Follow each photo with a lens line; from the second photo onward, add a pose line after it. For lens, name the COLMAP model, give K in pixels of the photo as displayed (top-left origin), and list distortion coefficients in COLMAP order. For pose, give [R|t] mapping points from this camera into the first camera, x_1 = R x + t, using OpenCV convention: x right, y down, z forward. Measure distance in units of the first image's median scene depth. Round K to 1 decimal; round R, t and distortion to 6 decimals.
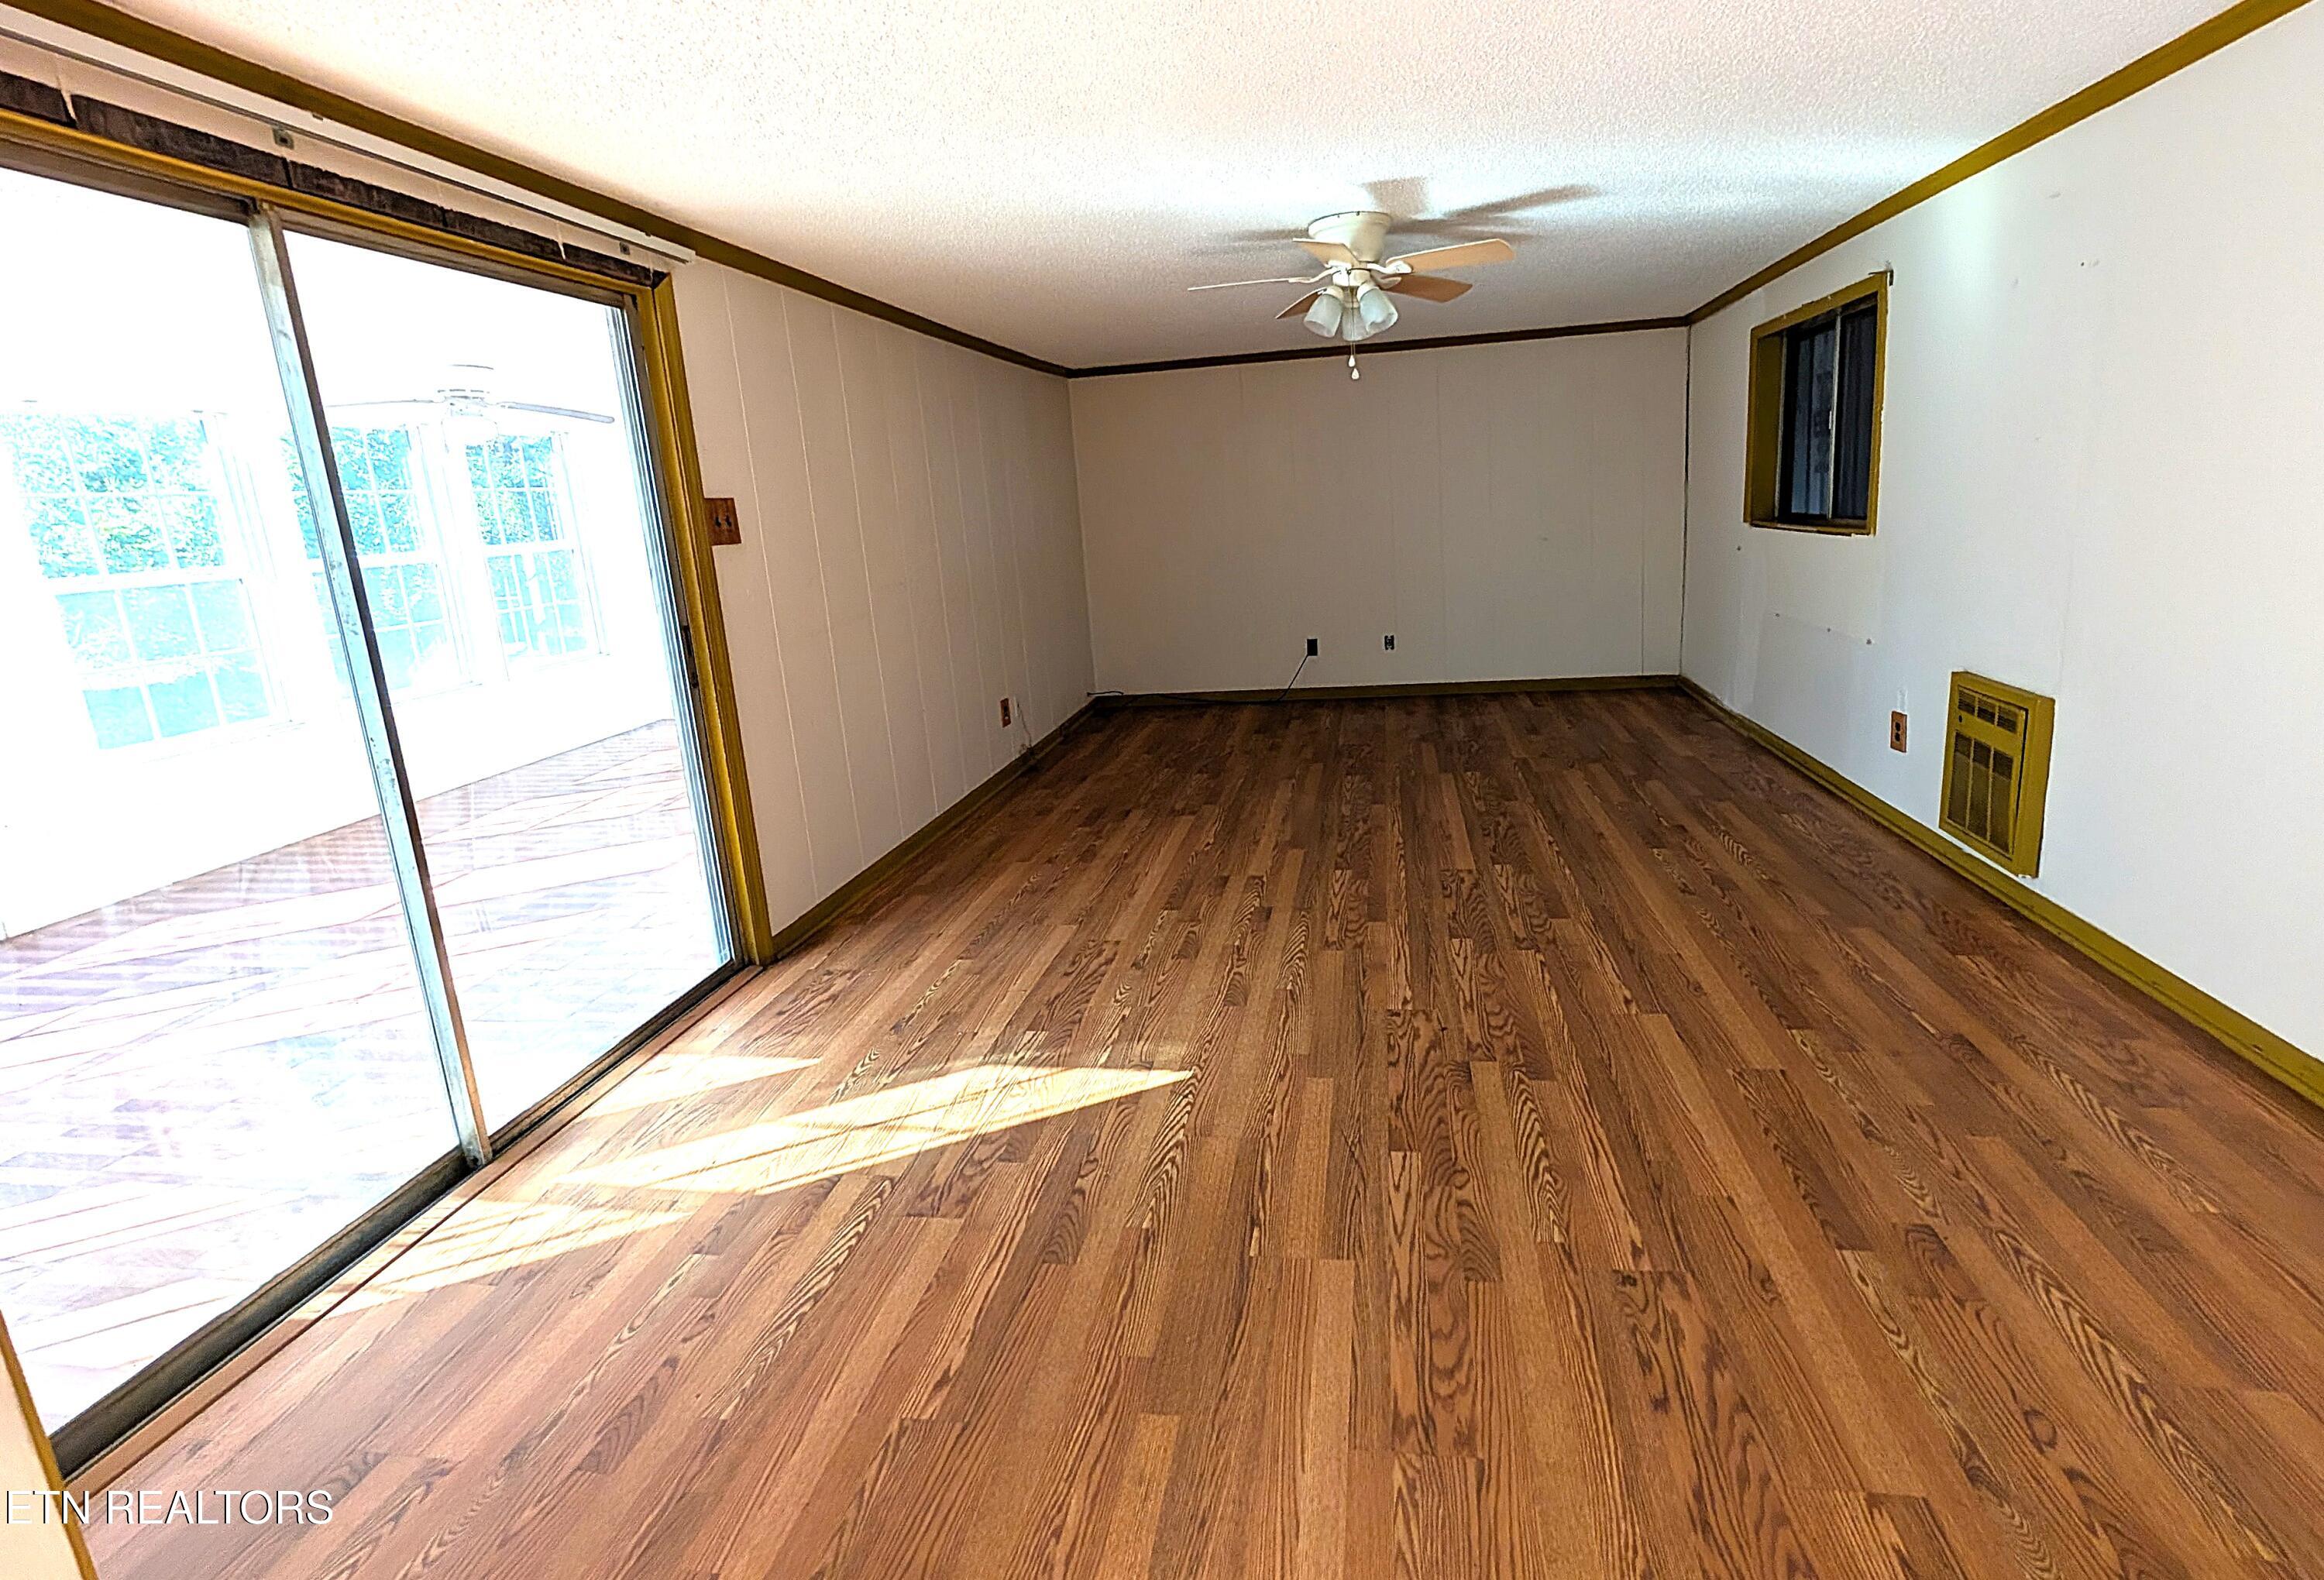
lens RADIAL K [[964.5, 0, 1246.7], [0, 964.5, 661.1], [0, 0, 1]] dist [-0.002550, -0.000189]
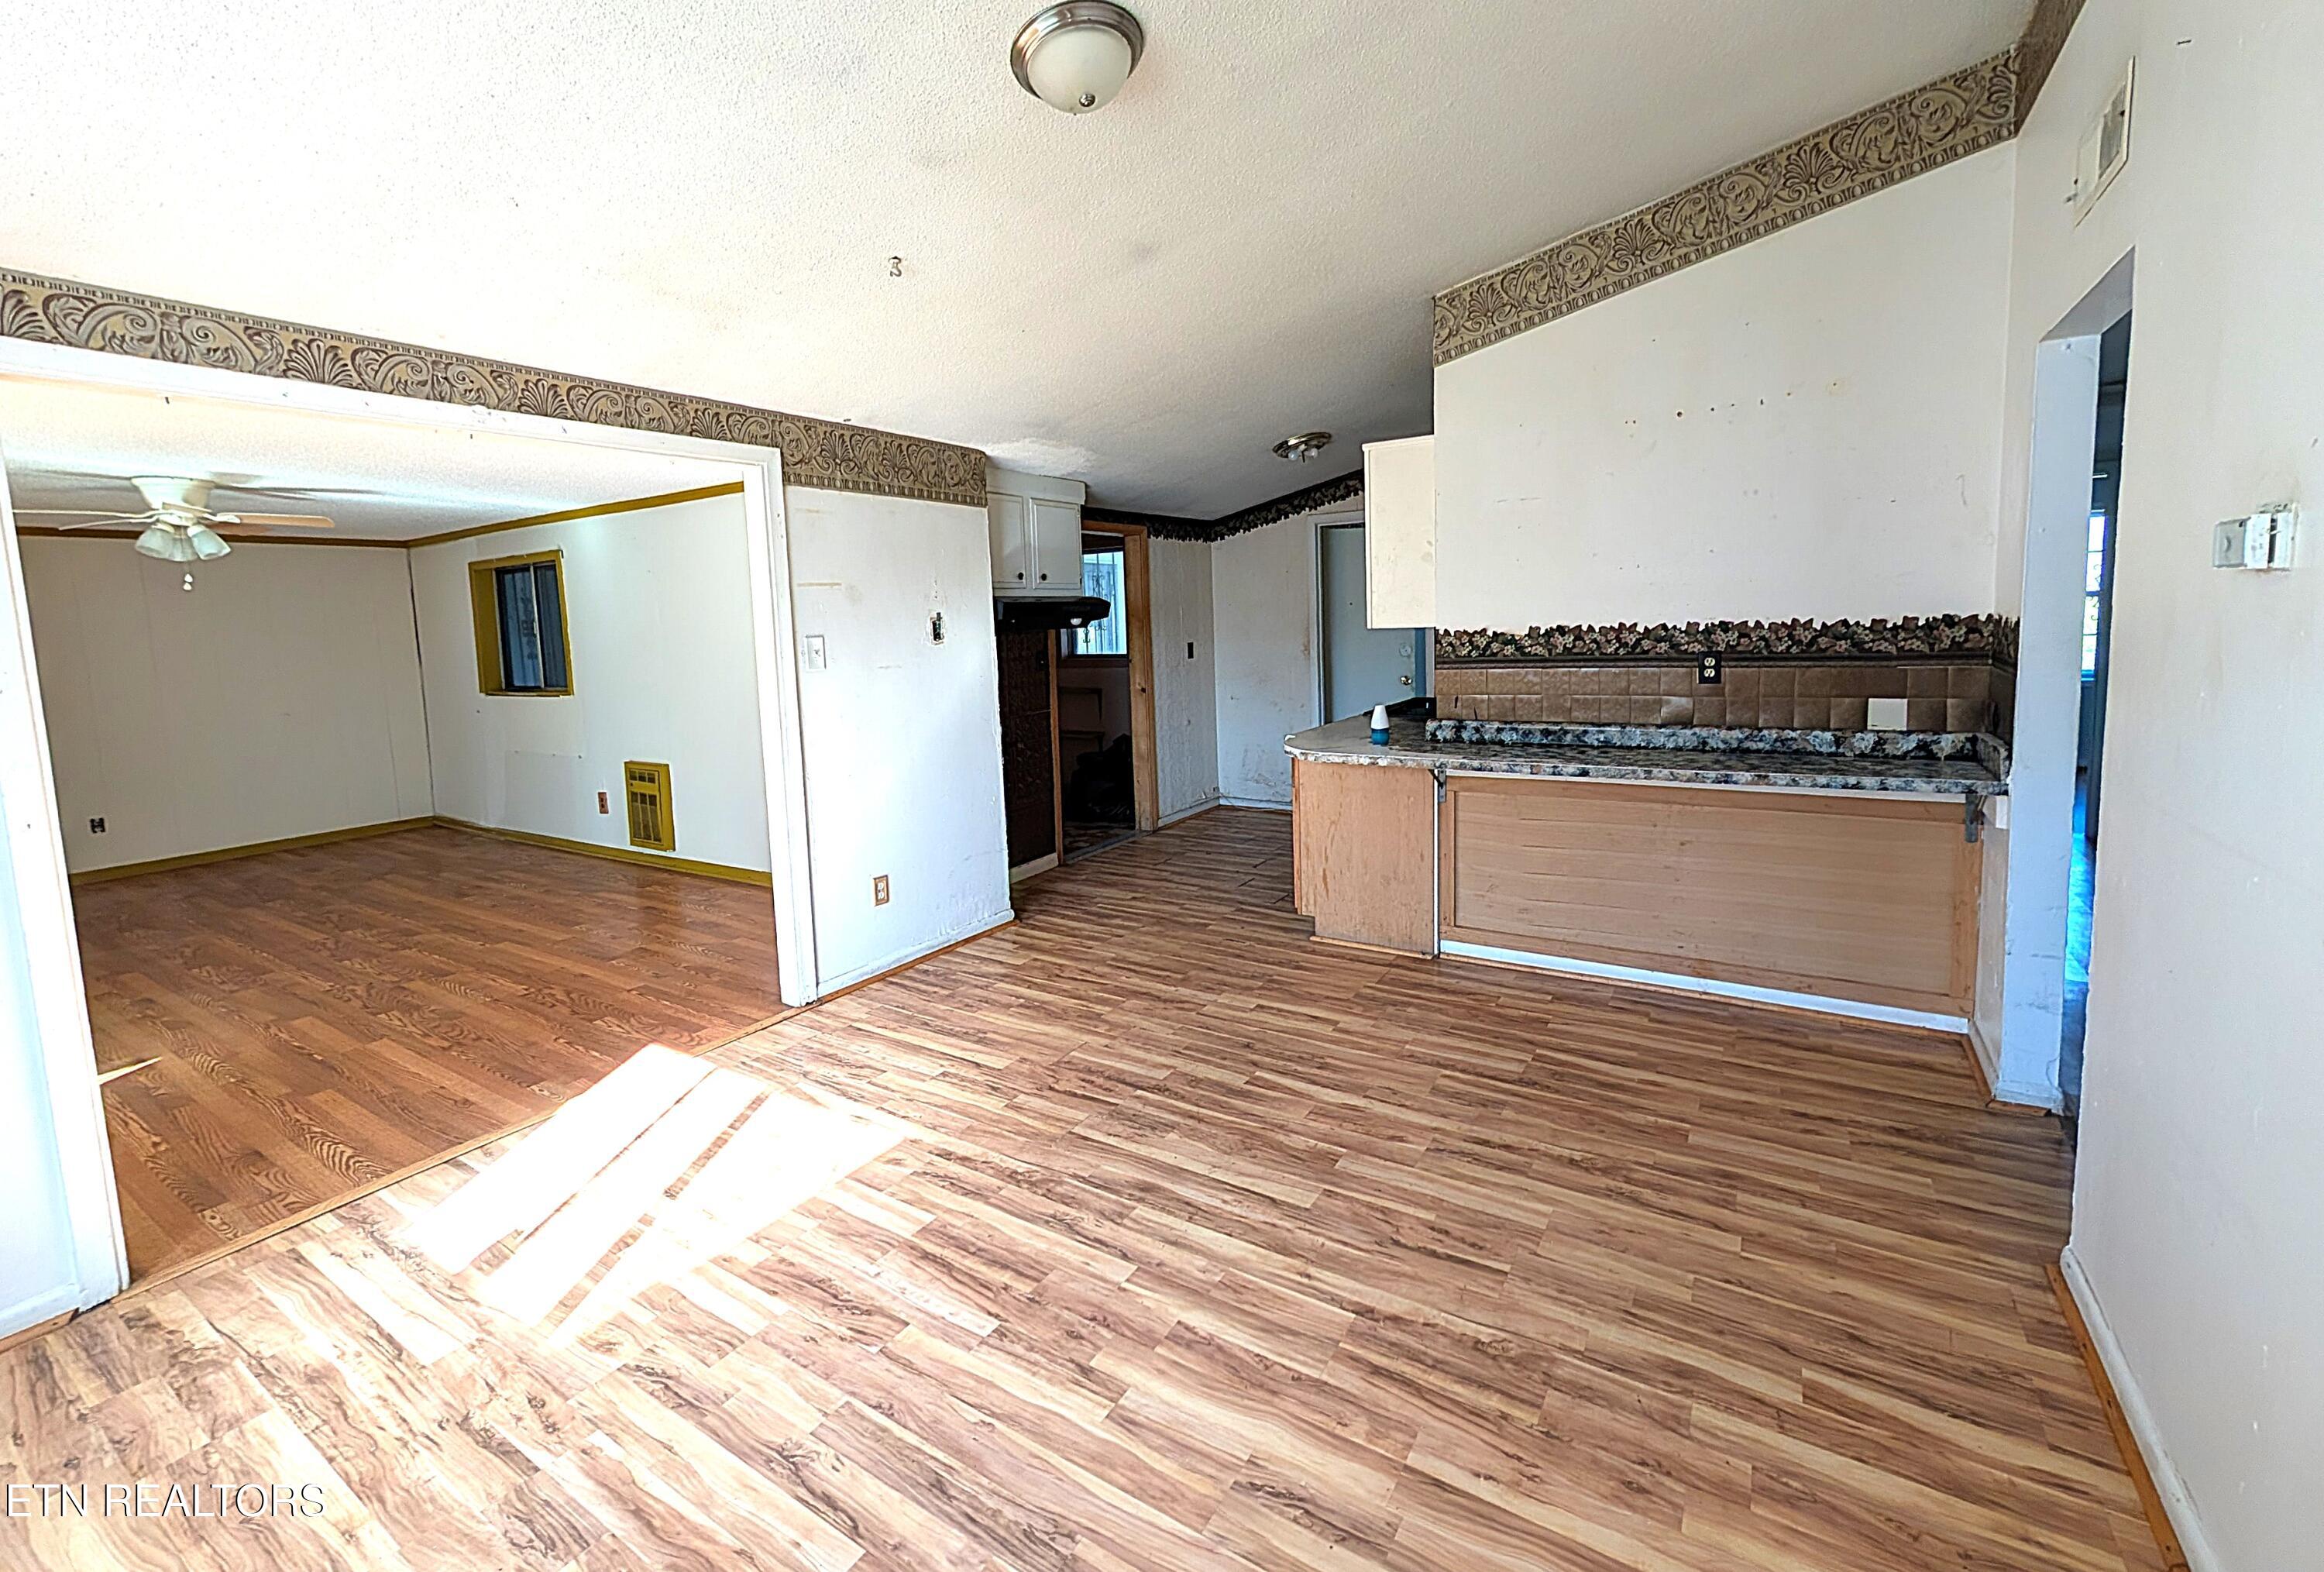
lens RADIAL K [[964.8, 0, 1166.5], [0, 964.8, 717.8], [0, 0, 1]] dist [0.001267, -0.000765]
pose [[0.419674, -0.045129, 0.906552, -0.573539], [0.163715, 0.986146, -0.026698, 0.155942], [-0.892788, 0.159620, 0.421248, -0.817203]]
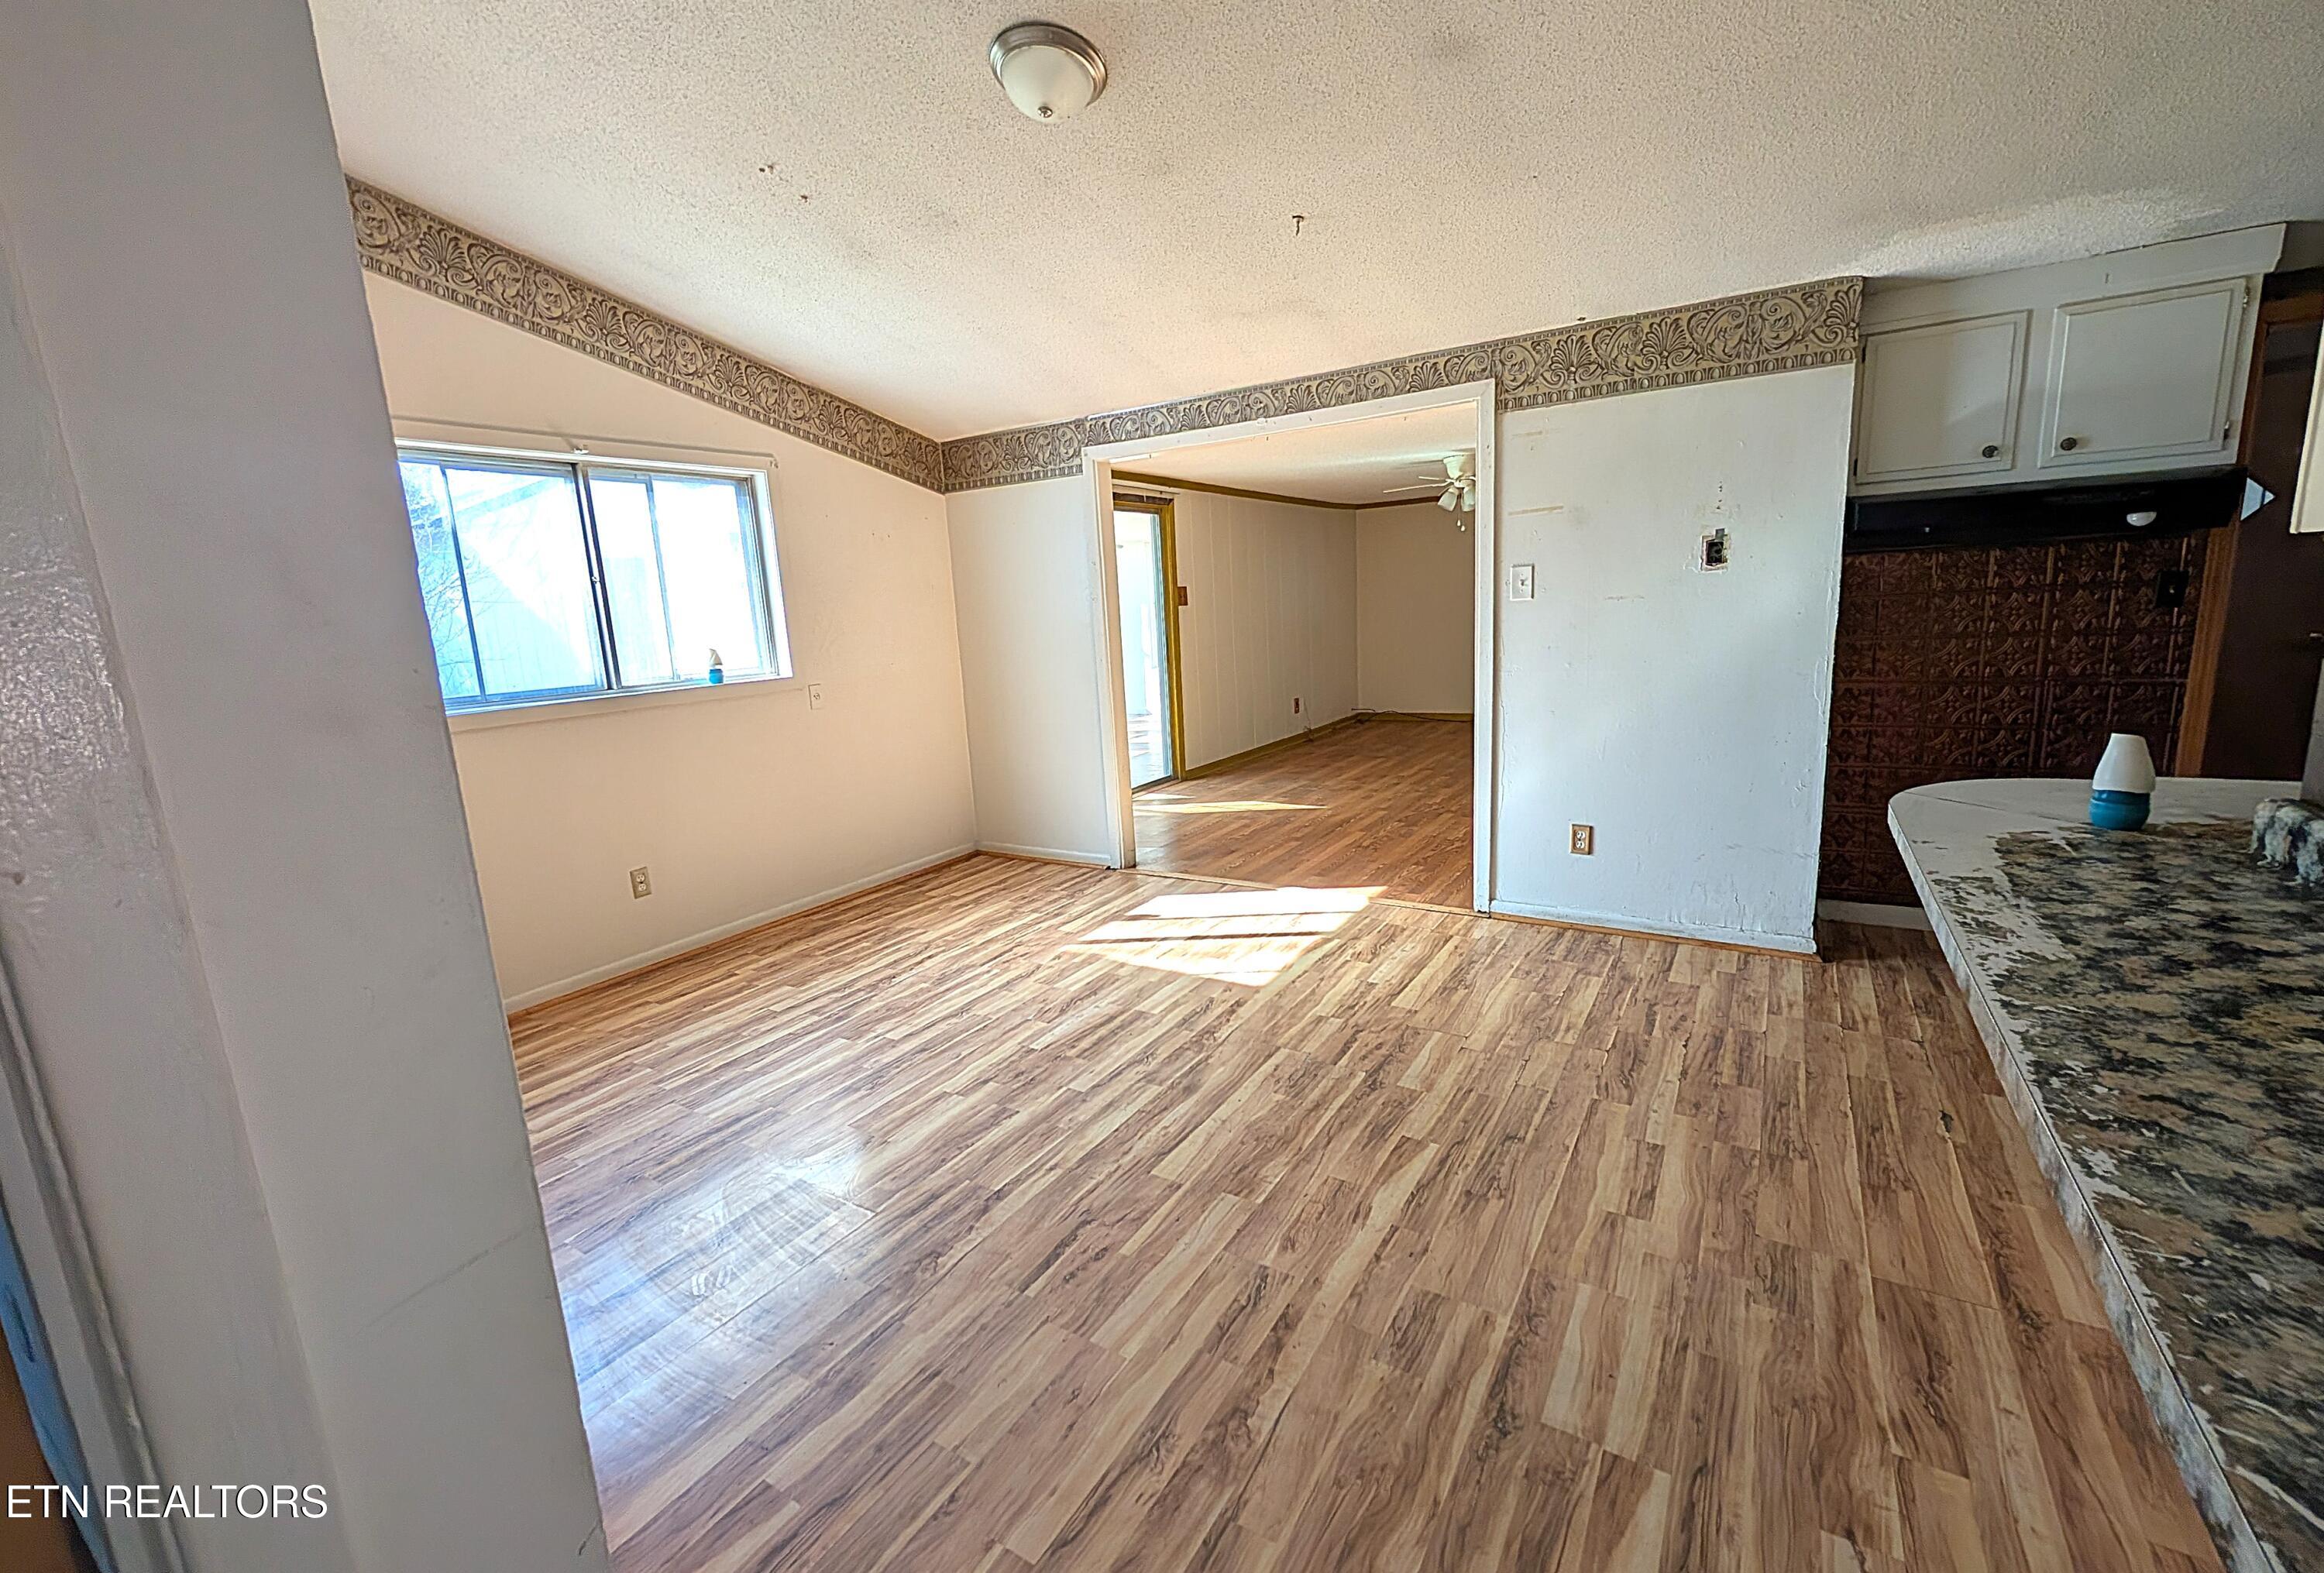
lens RADIAL K [[964.6, 0, 1162.3], [0, 964.6, 785.4], [0, 0, 1]] dist [0.001267, -0.000765]
pose [[0.908319, 0.092016, -0.408032, 0.437880], [-0.075024, 0.995523, 0.057491, 0.188908], [0.411495, -0.021607, 0.911156, -1.214579]]
